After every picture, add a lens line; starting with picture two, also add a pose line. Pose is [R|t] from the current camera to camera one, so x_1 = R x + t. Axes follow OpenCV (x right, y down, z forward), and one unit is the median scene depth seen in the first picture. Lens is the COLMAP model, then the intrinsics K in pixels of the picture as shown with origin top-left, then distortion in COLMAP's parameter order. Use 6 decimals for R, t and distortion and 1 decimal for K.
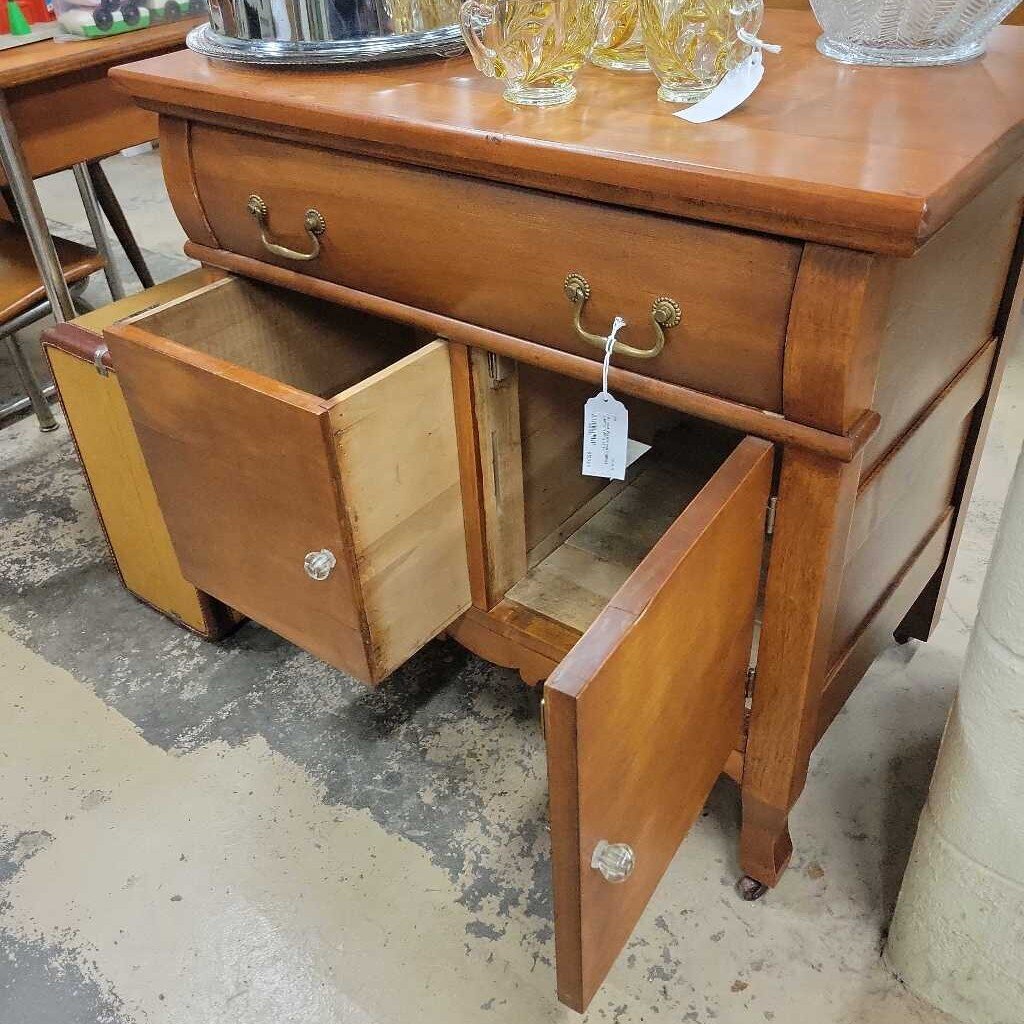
lens RADIAL K [[1038.5, 0, 527.3], [0, 1038.5, 489.5], [0, 0, 1]] dist [-0.033737, 0.000000]
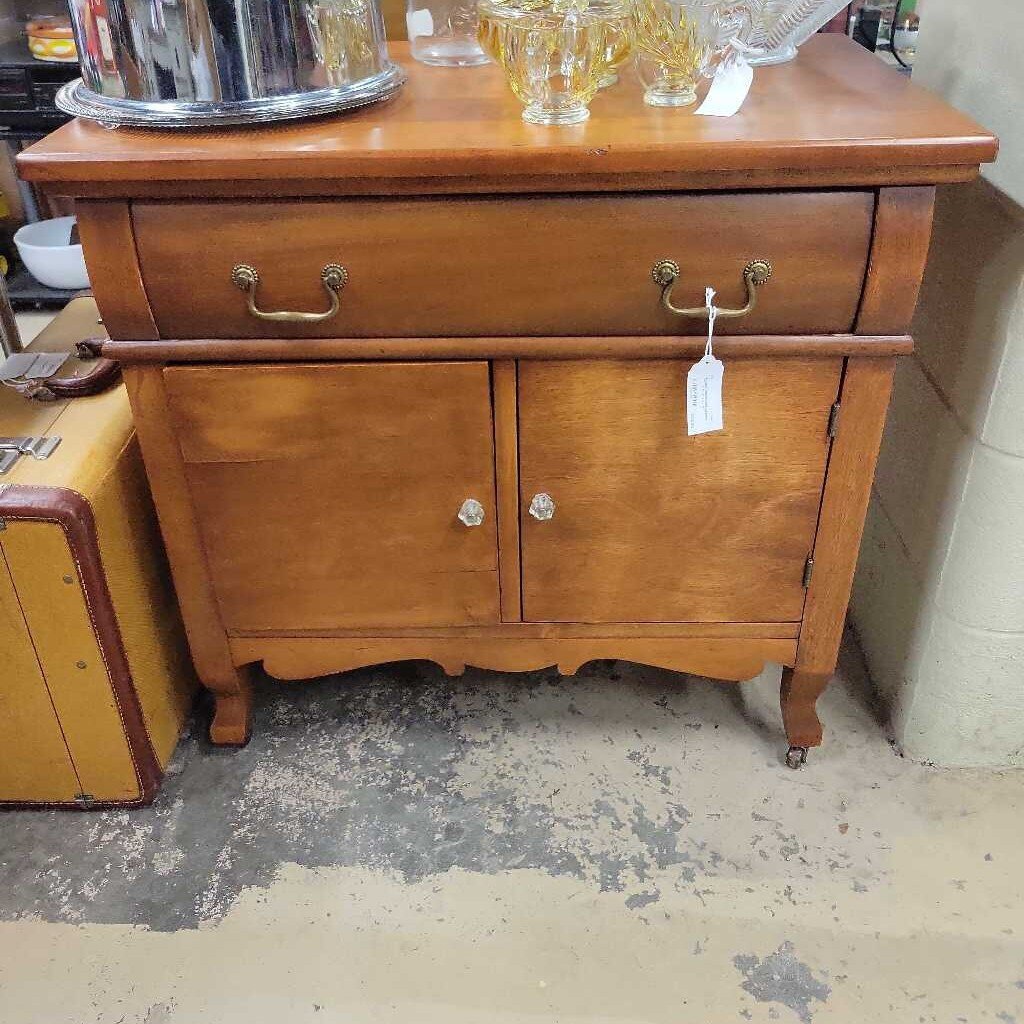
lens RADIAL K [[1038.5, 0, 512.0], [0, 1038.5, 511.1], [0, 0, 1]] dist [-0.033737, 0.000000]
pose [[0.811655, -0.301061, 0.500579, -0.533973], [0.317098, 0.946781, 0.055266, -0.046813], [-0.490577, 0.113876, 0.863925, 0.103391]]
